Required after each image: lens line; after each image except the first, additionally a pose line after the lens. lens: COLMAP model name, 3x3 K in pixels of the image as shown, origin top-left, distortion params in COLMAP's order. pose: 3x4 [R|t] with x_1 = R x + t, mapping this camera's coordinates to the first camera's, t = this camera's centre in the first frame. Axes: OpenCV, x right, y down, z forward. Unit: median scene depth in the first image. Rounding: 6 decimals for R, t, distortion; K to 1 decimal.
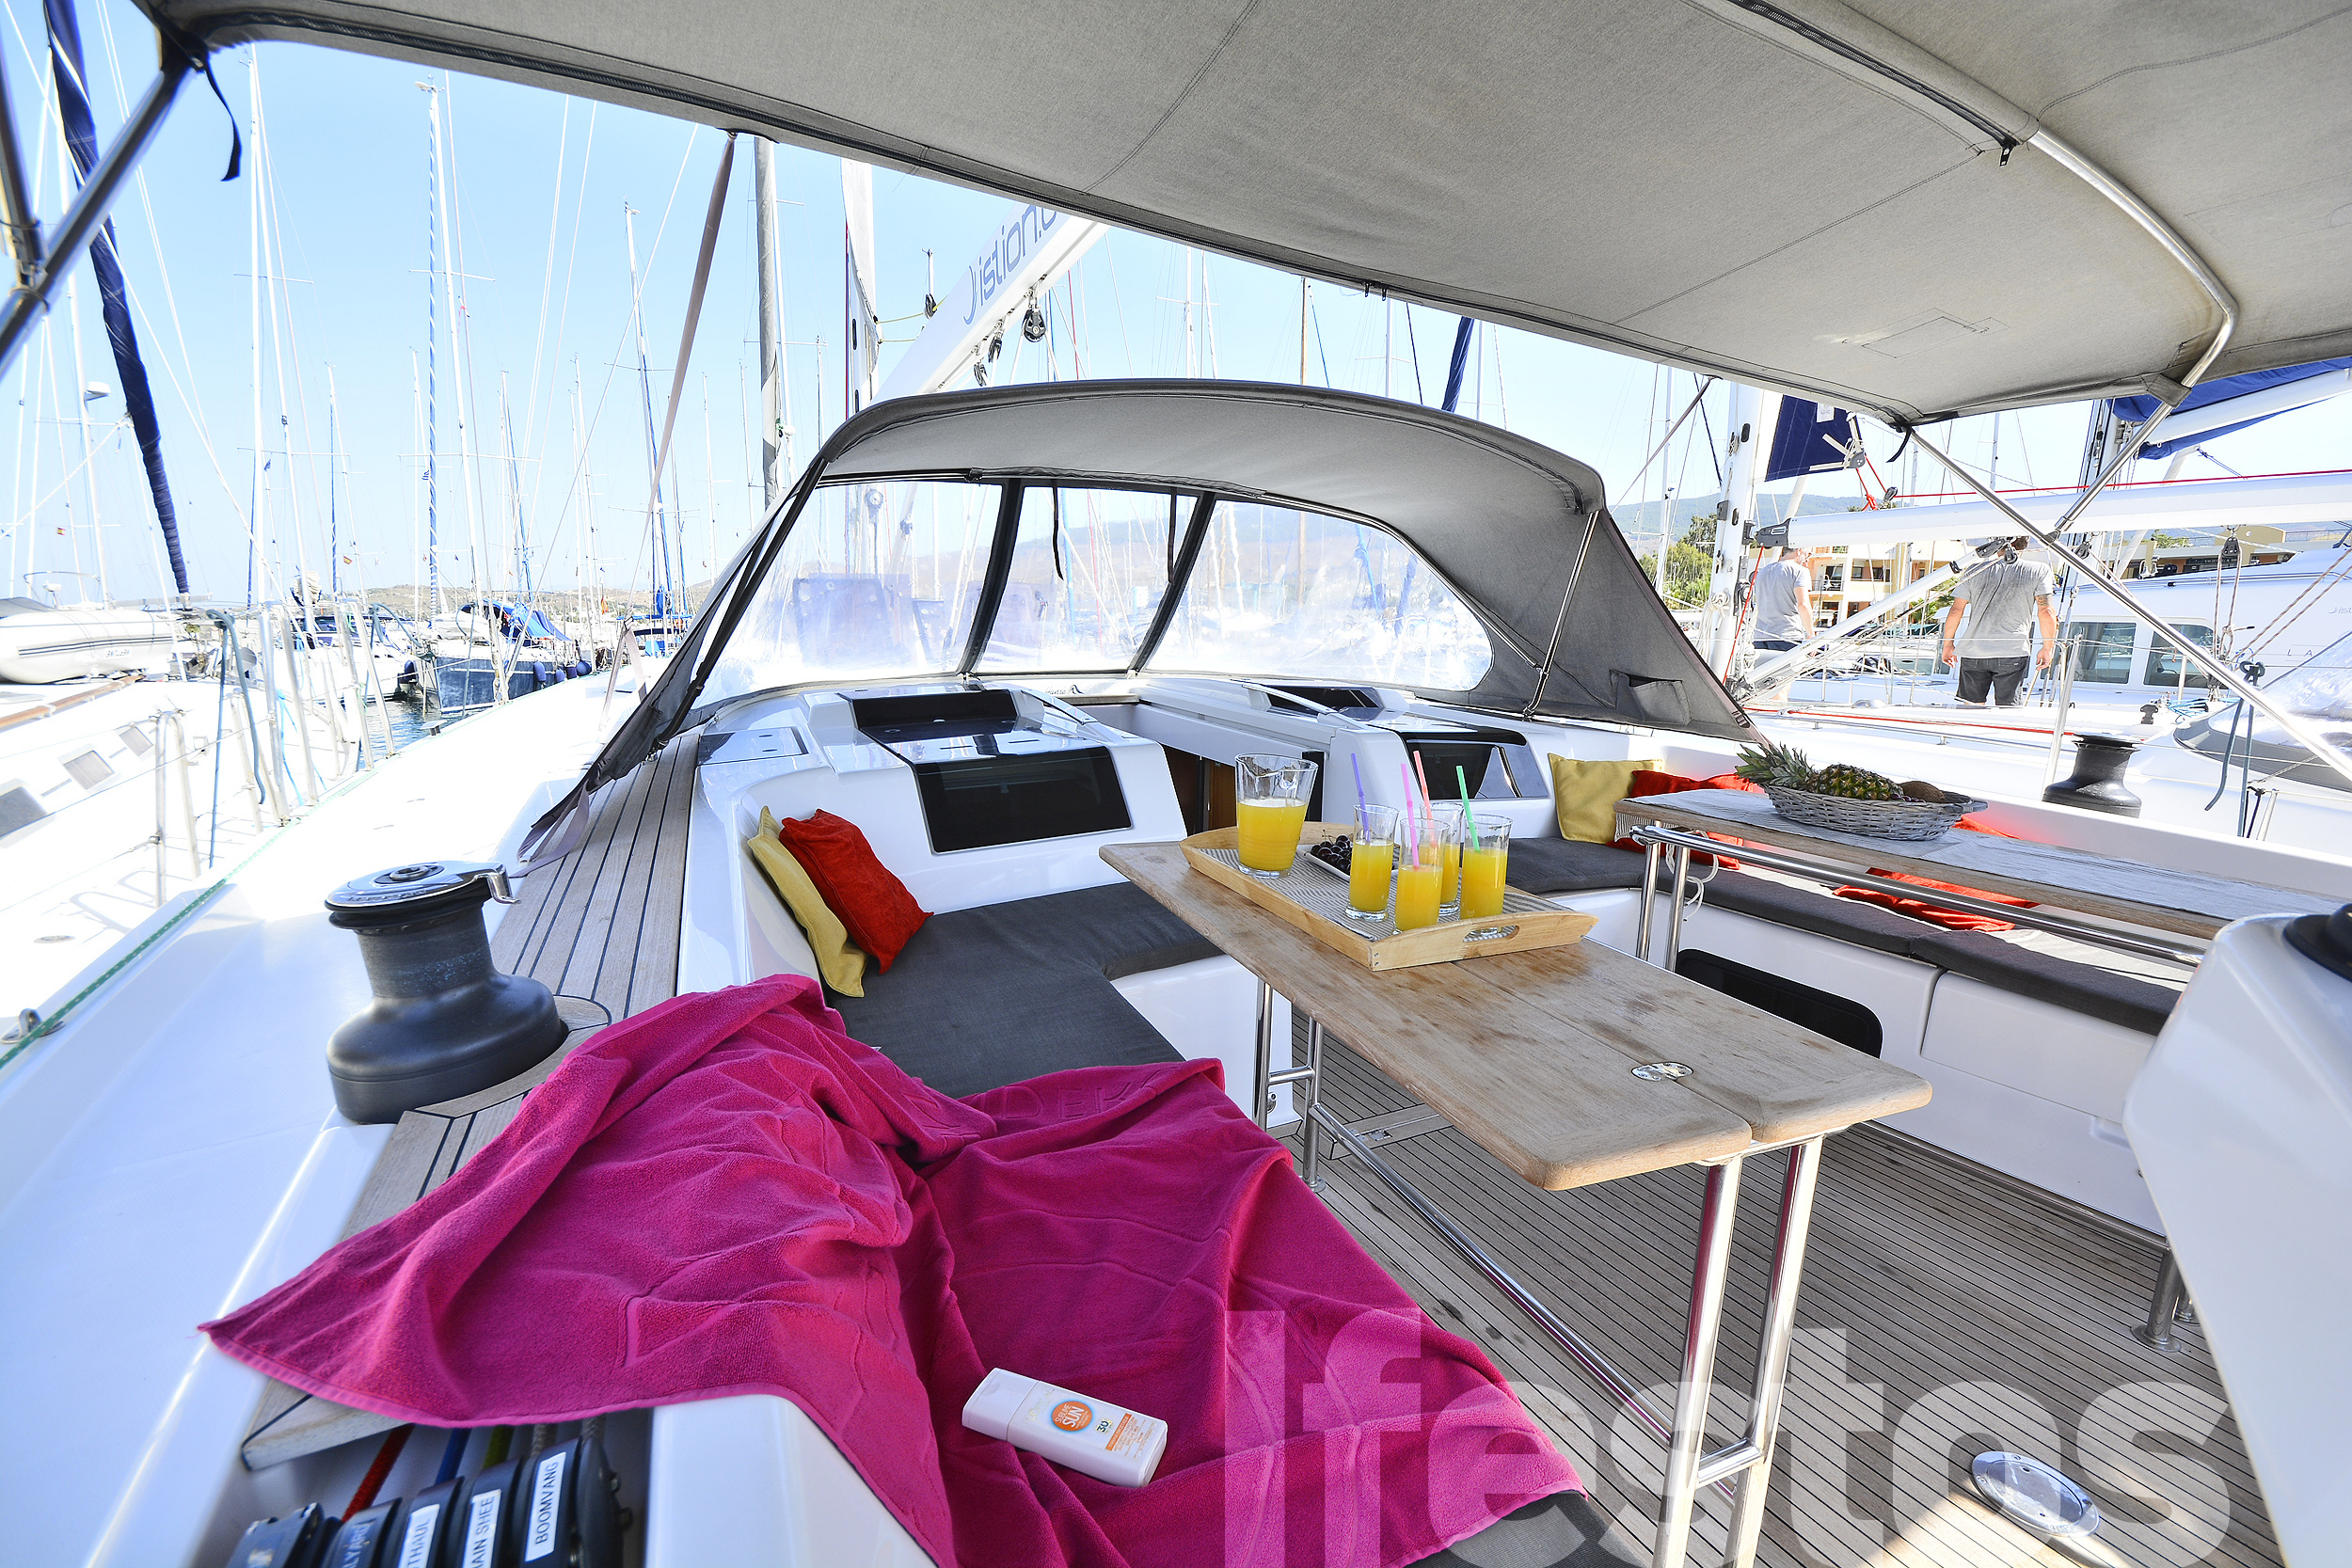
lens RADIAL K [[1034.0, 0, 1191.9], [0, 1034.0, 780.3], [0, 0, 1]] dist [0.006735, -0.008741]
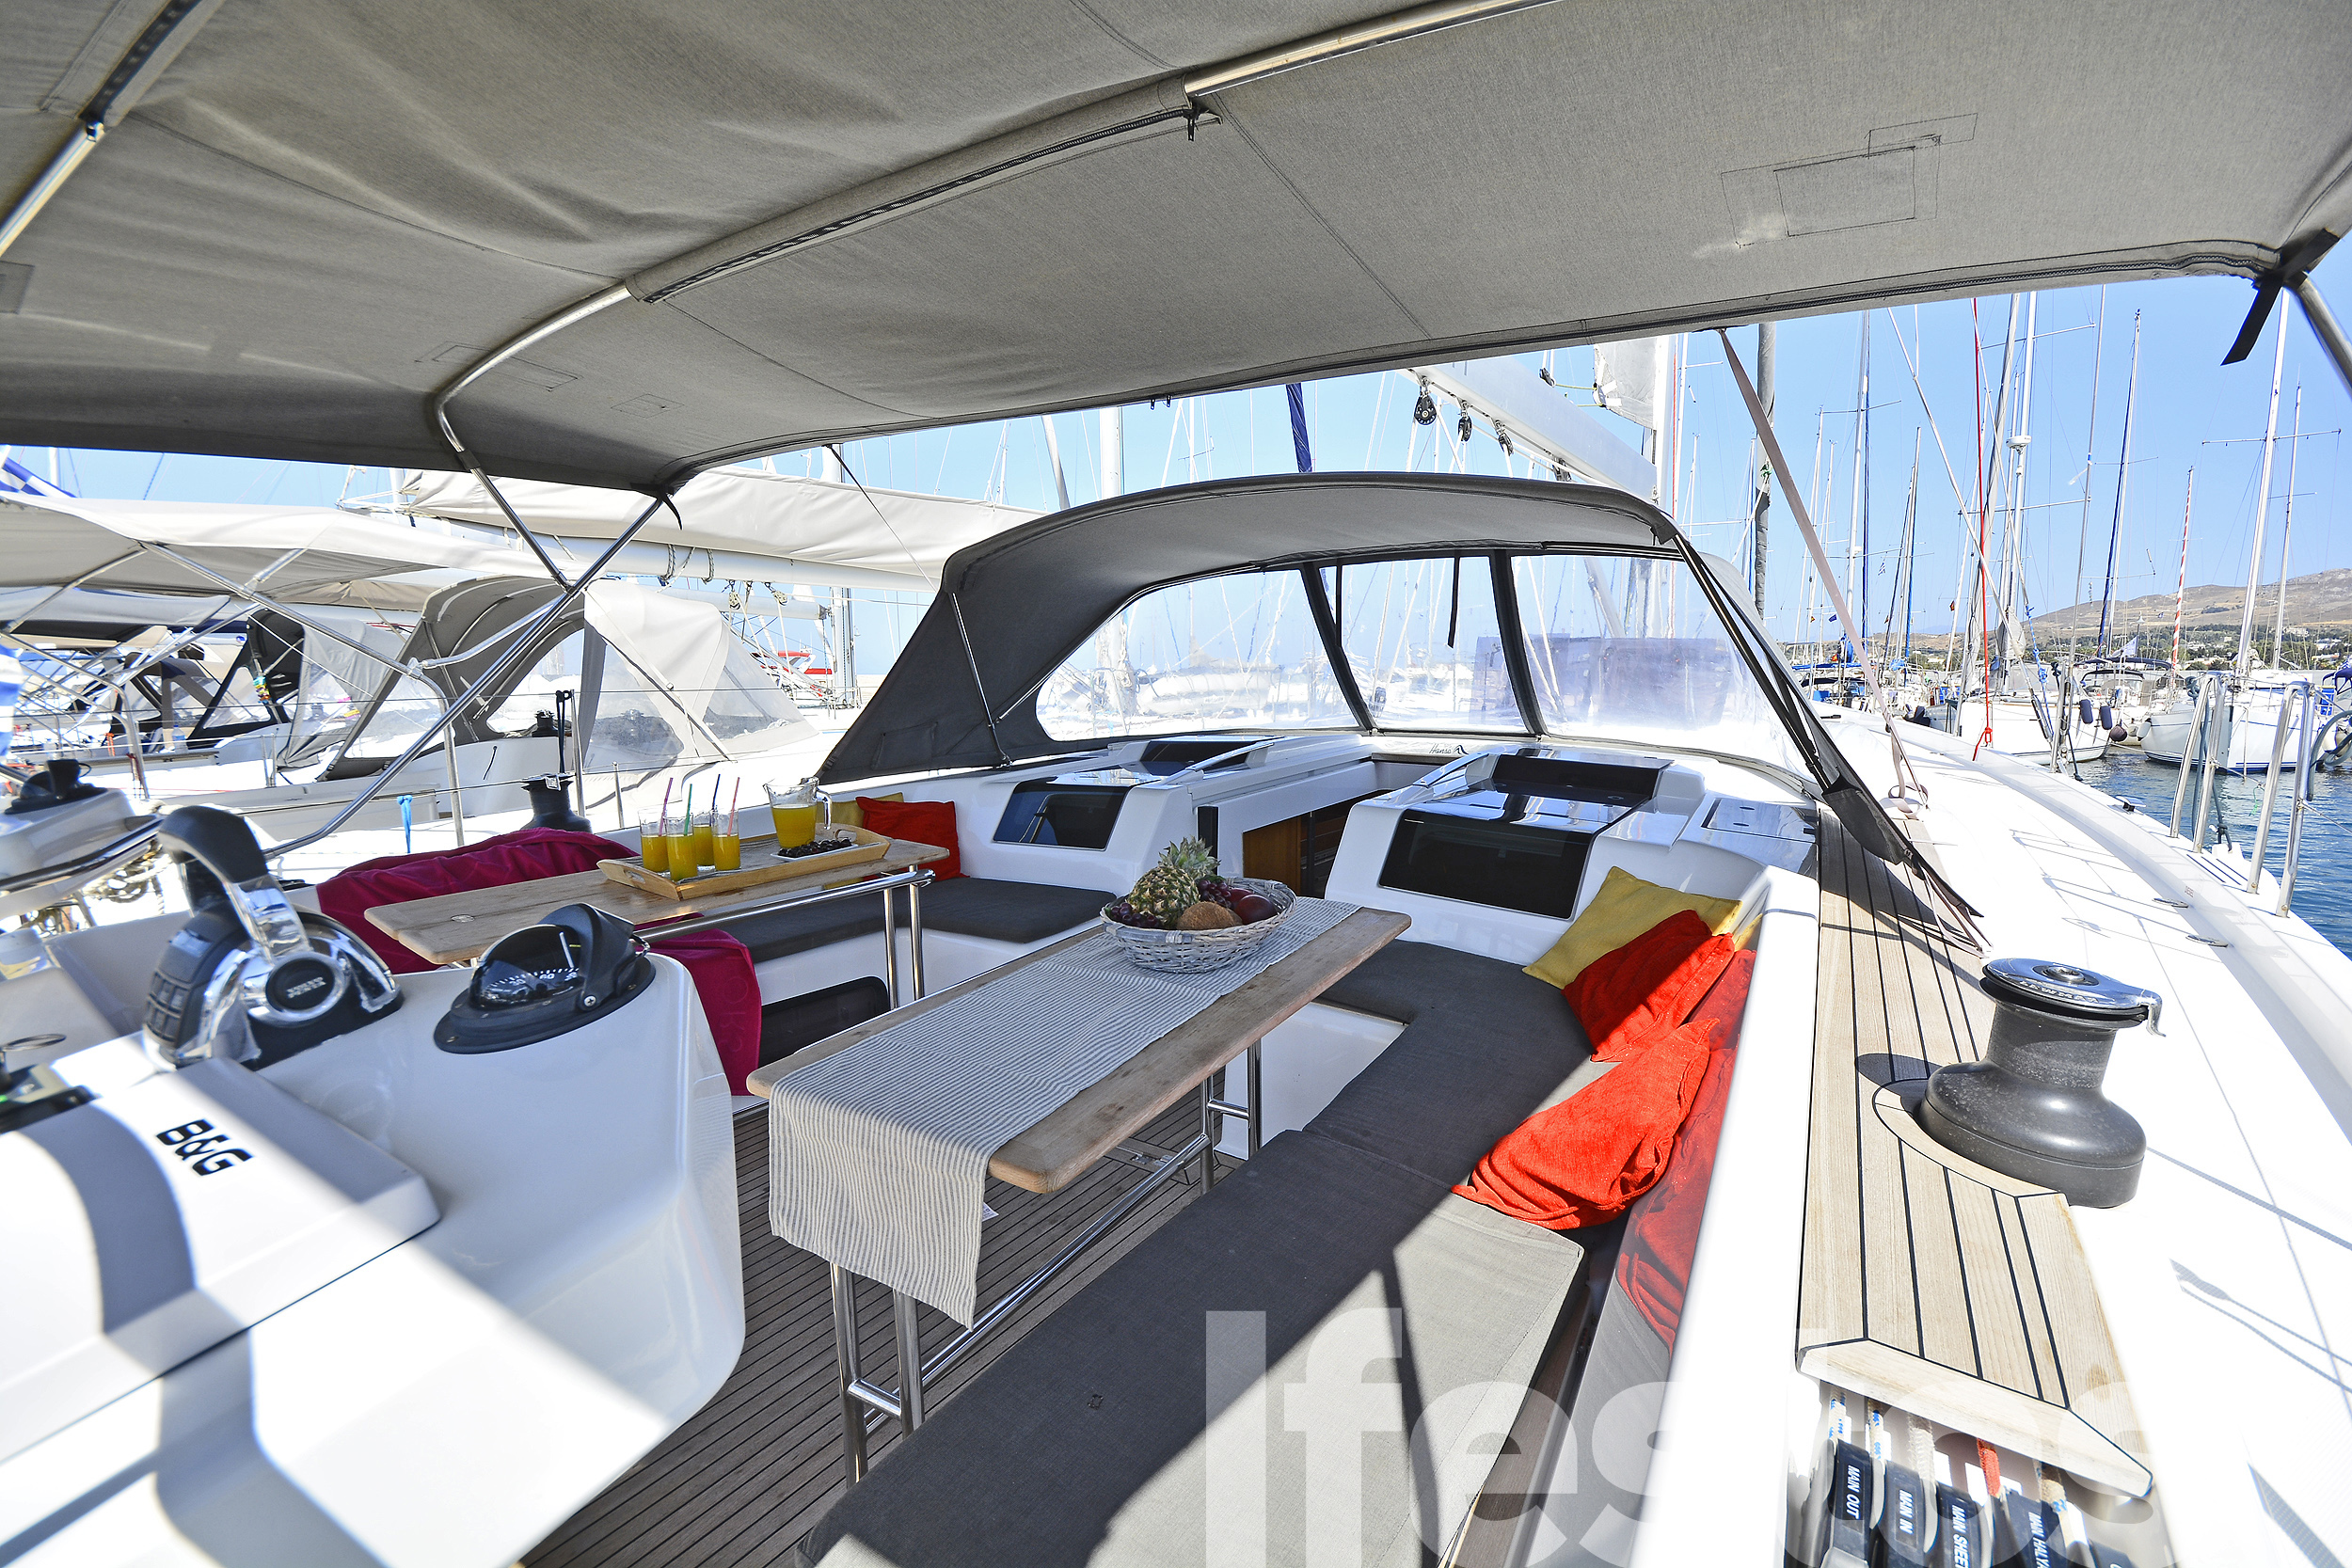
lens RADIAL K [[1034.0, 0, 1178.6], [0, 1034.0, 792.1], [0, 0, 1]] dist [0.006735, -0.008741]
pose [[0.454283, 0.098706, -0.885372, 0.800212], [-0.128551, 0.990704, 0.044490, -0.067581], [0.881534, 0.093604, 0.462749, 0.348768]]
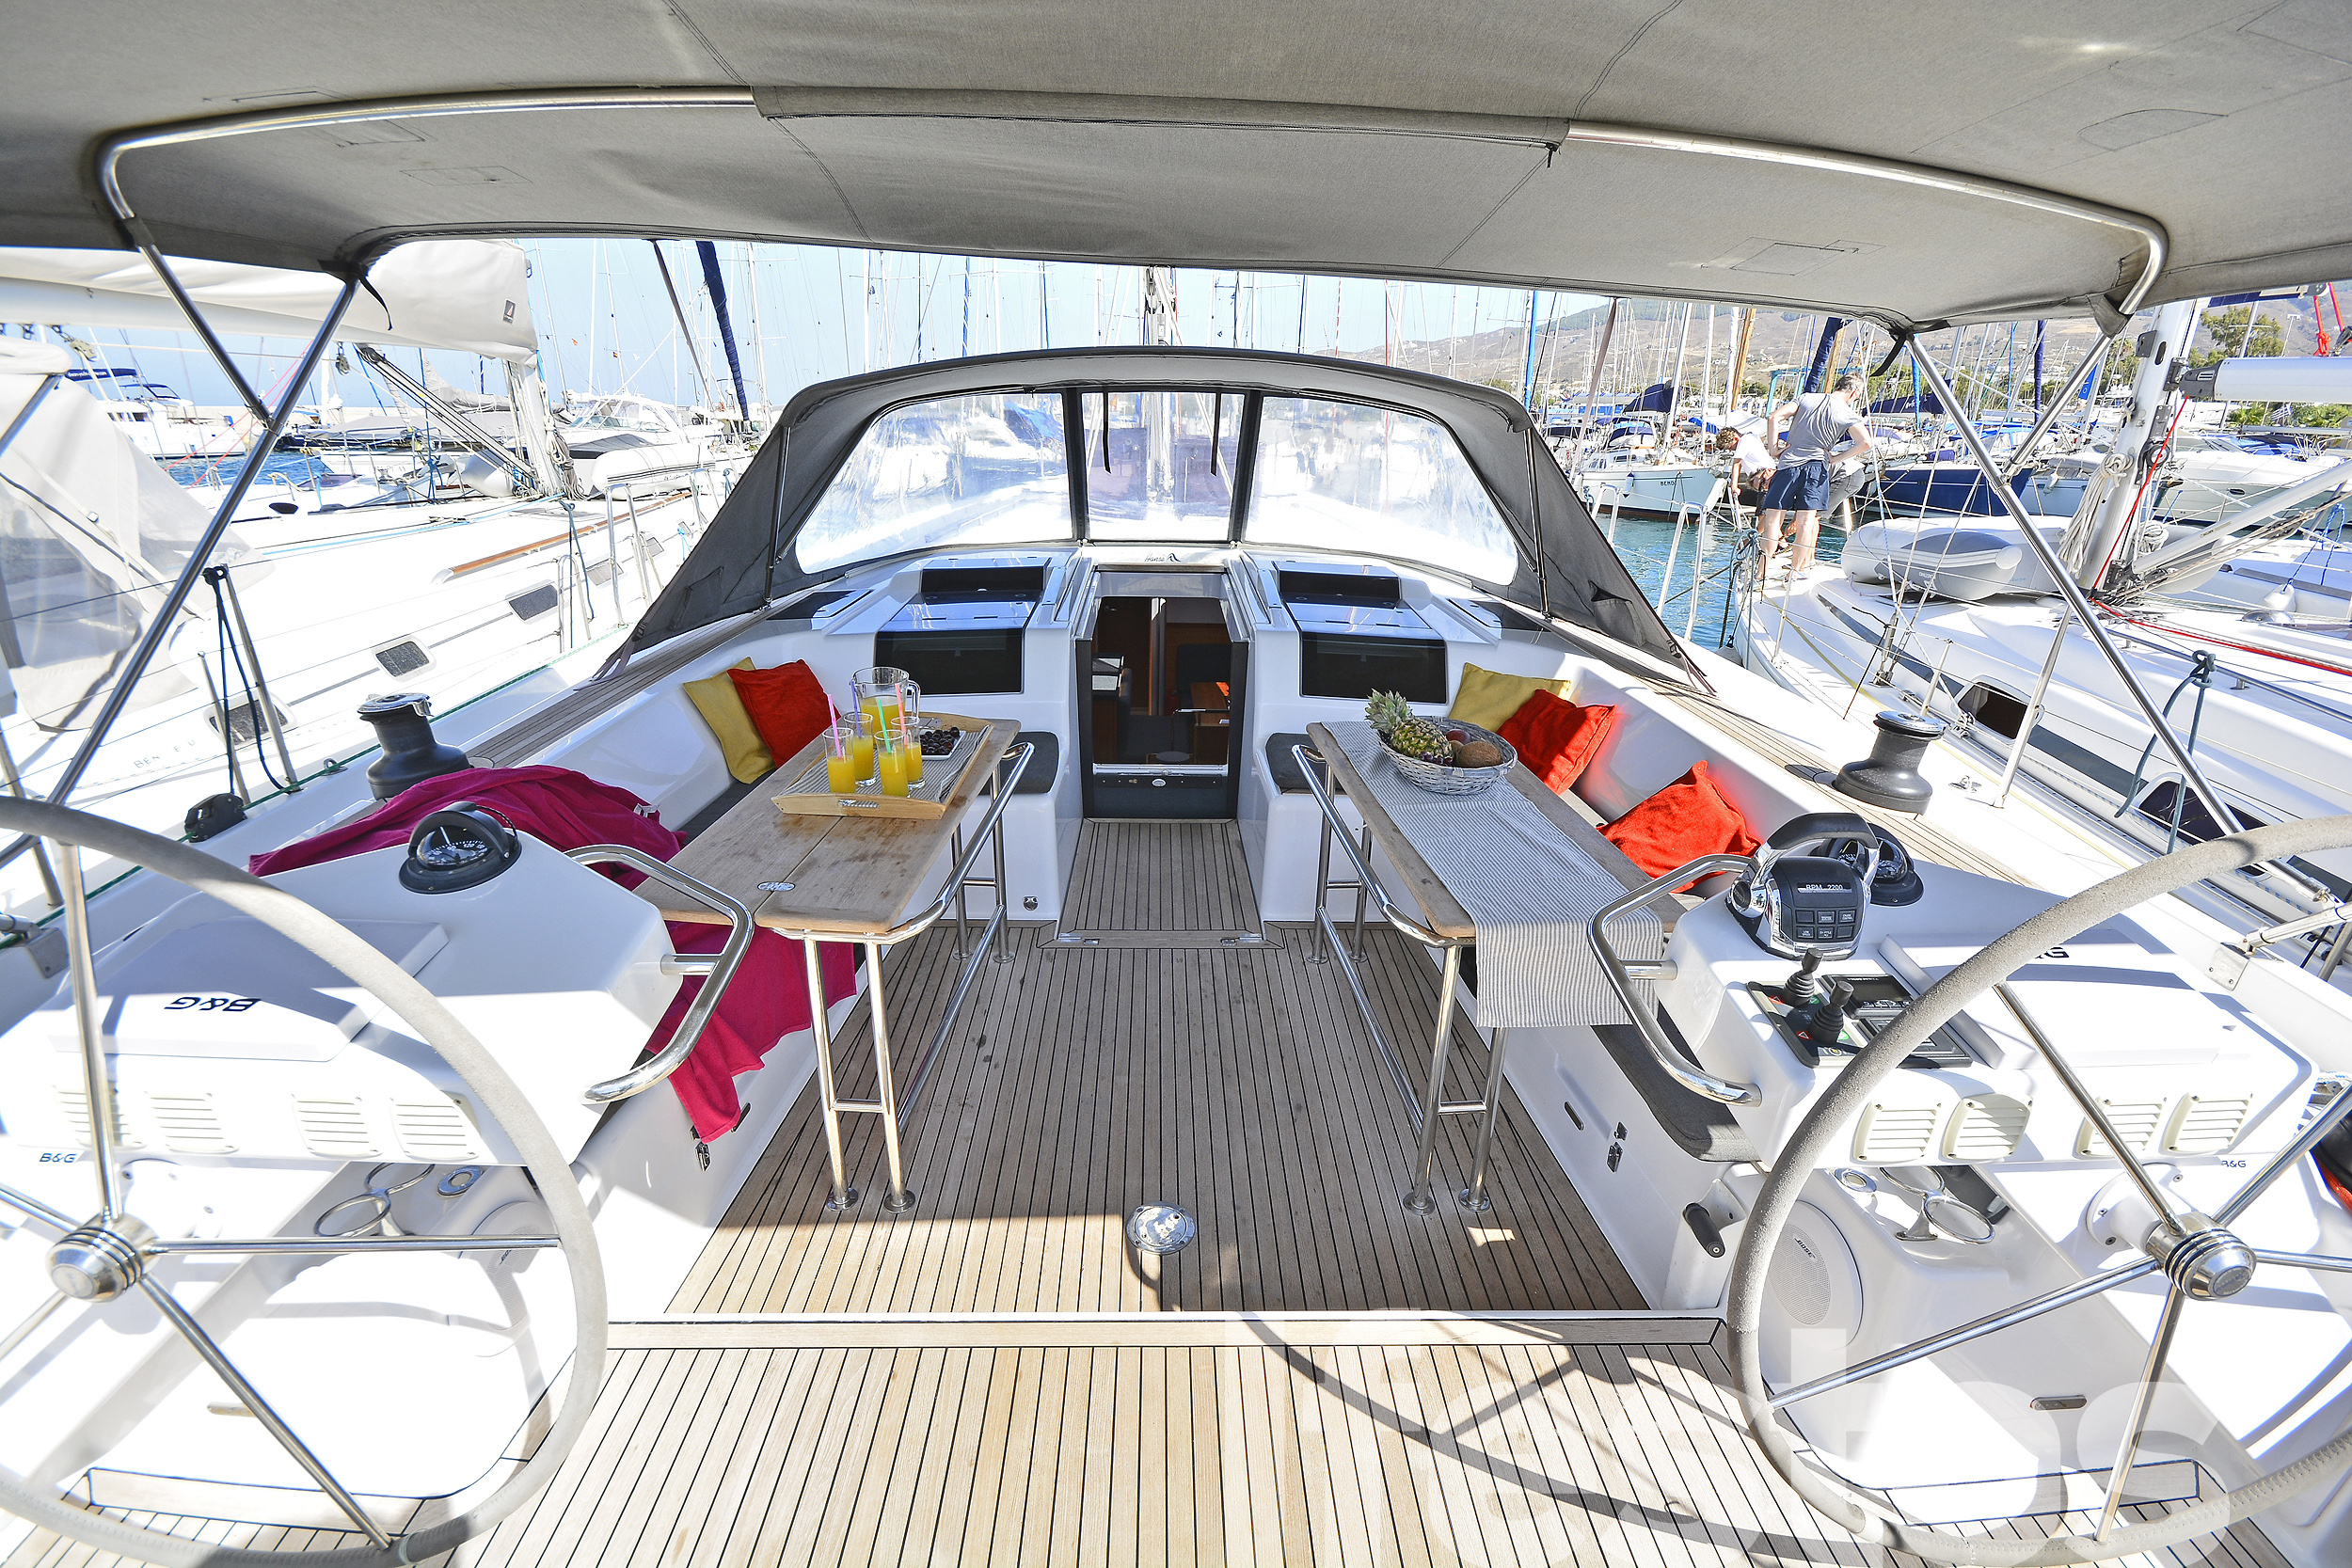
lens RADIAL K [[1034.0, 0, 1183.8], [0, 1034.0, 787.1], [0, 0, 1]] dist [0.006735, -0.008741]
pose [[0.894444, 0.158290, -0.418227, 0.516871], [-0.075295, 0.975212, 0.208067, -0.094837], [0.440795, -0.154614, 0.884191, -0.088165]]
